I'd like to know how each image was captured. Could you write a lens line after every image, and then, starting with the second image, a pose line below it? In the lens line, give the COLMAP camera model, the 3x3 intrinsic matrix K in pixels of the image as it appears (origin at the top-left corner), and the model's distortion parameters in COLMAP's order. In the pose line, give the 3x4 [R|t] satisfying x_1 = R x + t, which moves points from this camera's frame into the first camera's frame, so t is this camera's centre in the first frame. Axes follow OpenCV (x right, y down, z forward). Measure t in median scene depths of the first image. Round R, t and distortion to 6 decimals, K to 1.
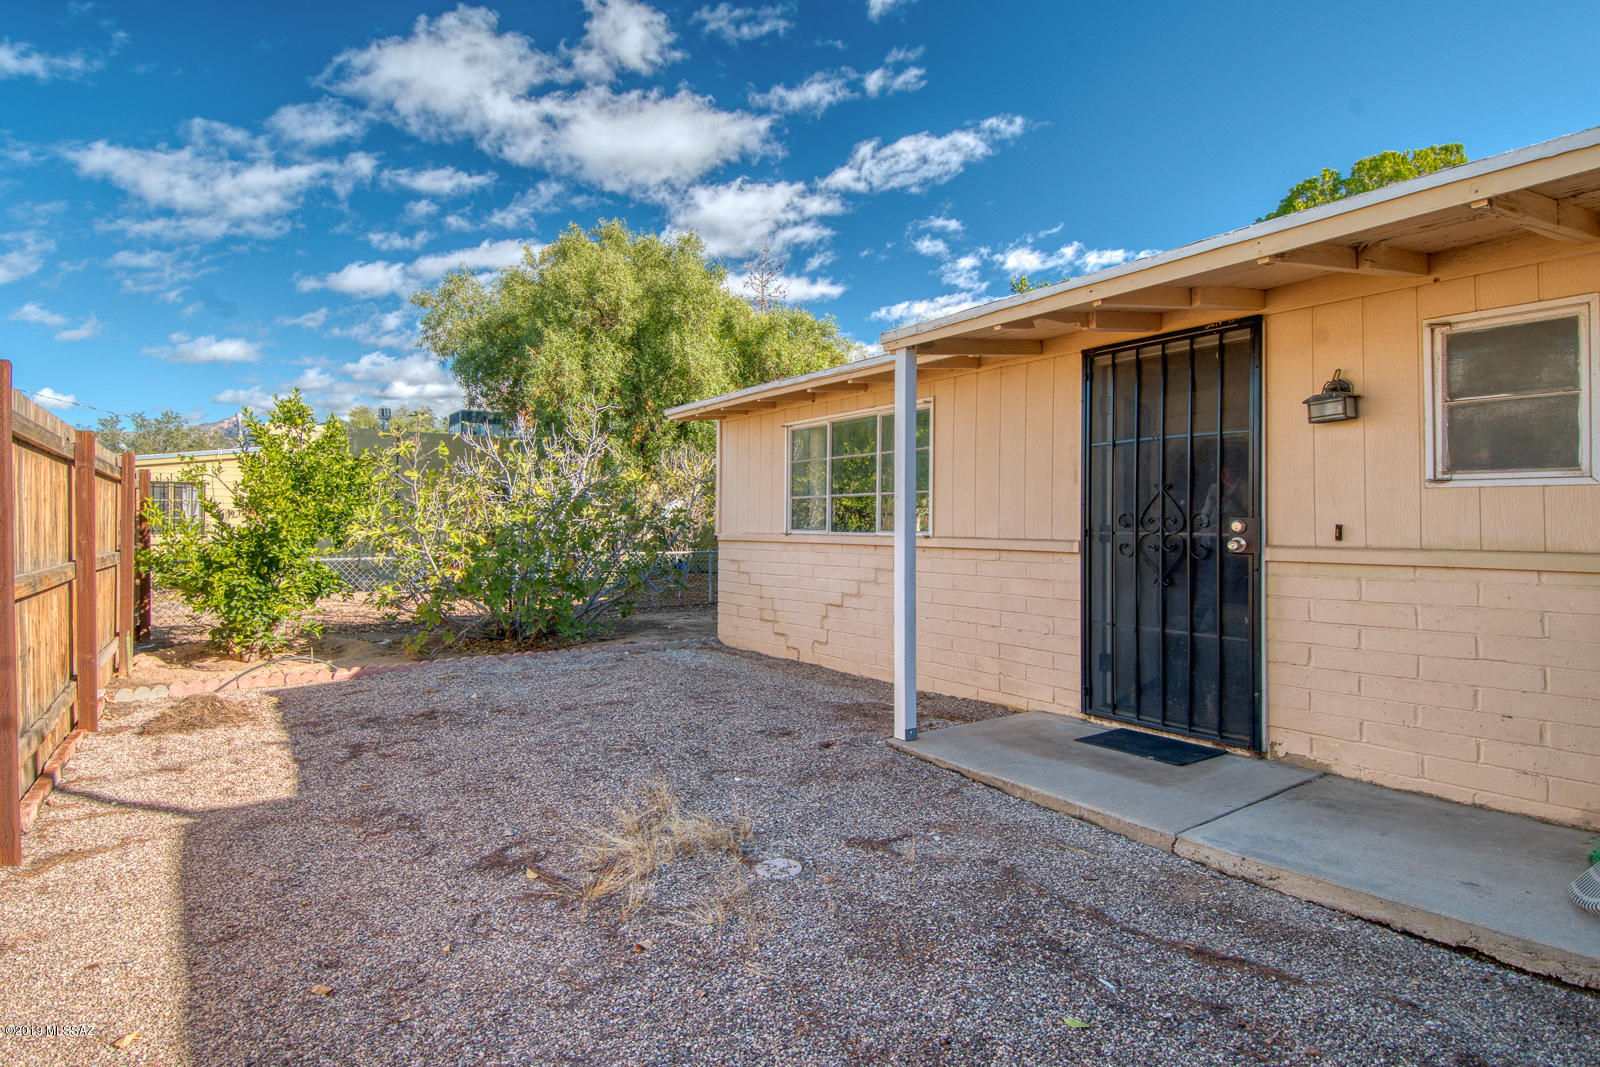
lens RADIAL K [[841.5, 0, 773.3], [0, 841.5, 520.4], [0, 0, 1]] dist [0.017596, -0.022790]
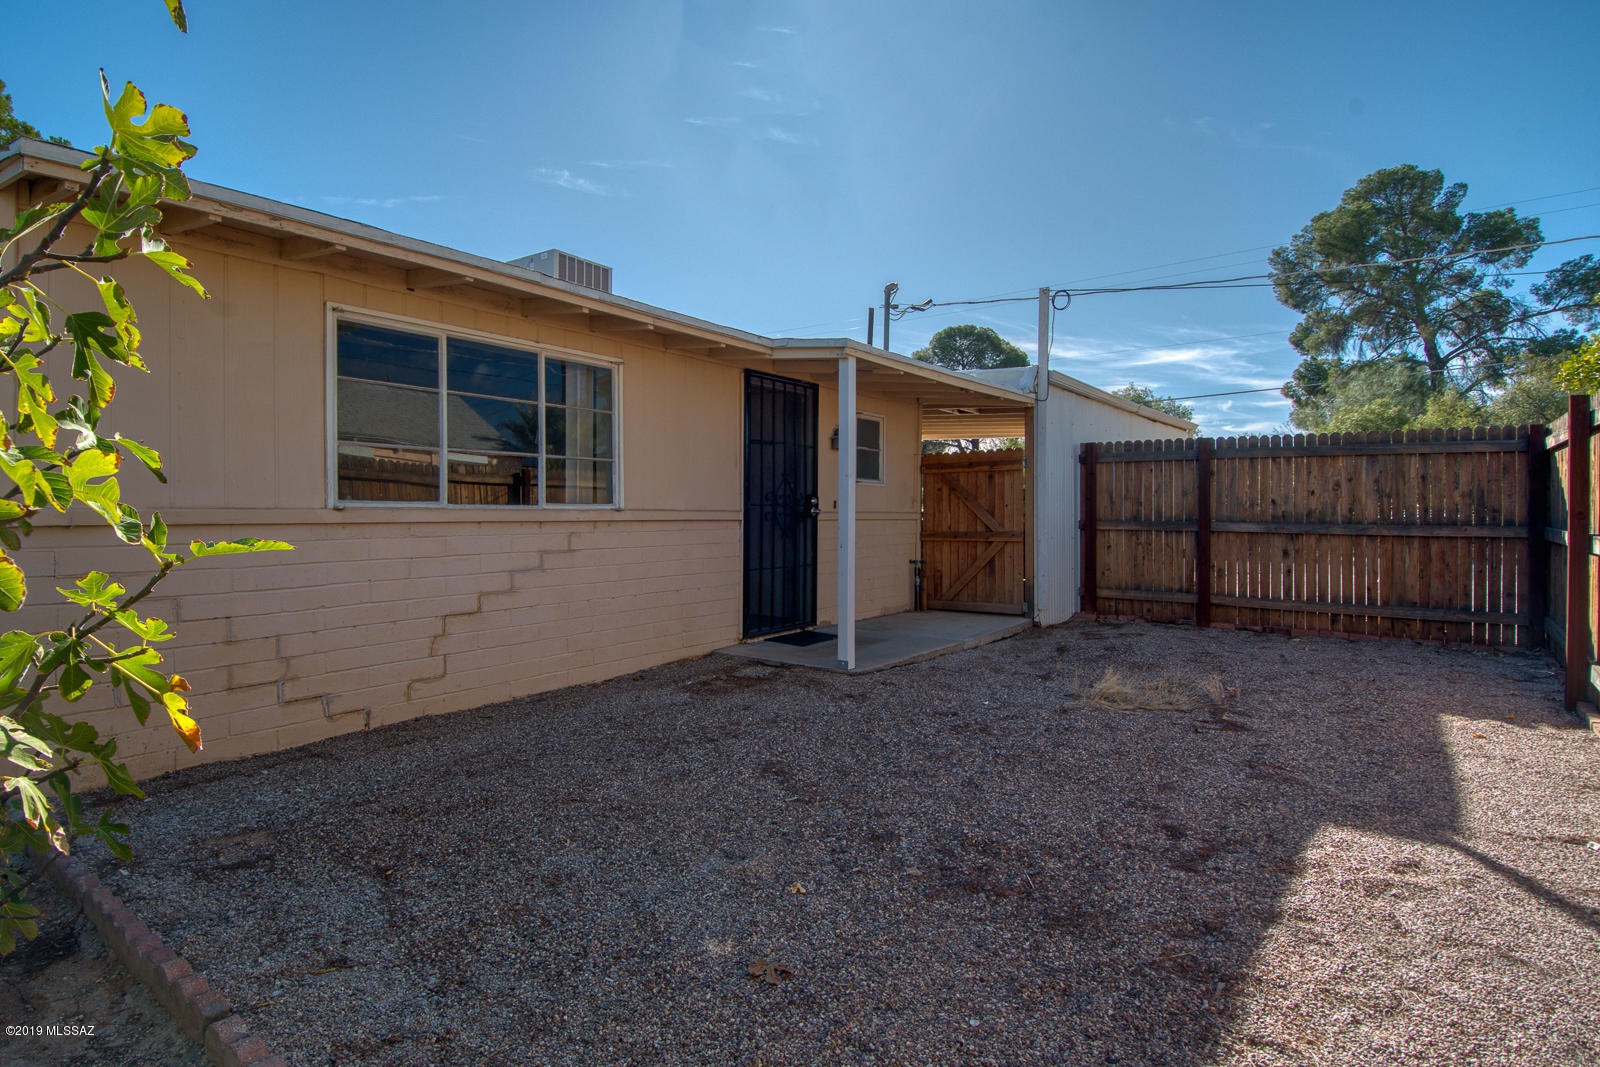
lens RADIAL K [[841.5, 0, 773.3], [0, 841.5, 520.4], [0, 0, 1]] dist [0.017596, -0.022790]
pose [[-0.328765, -0.008831, 0.944371, -0.698770], [-0.003112, 0.999961, 0.008268, 0.021443], [-0.944407, -0.000221, -0.328779, 1.068764]]
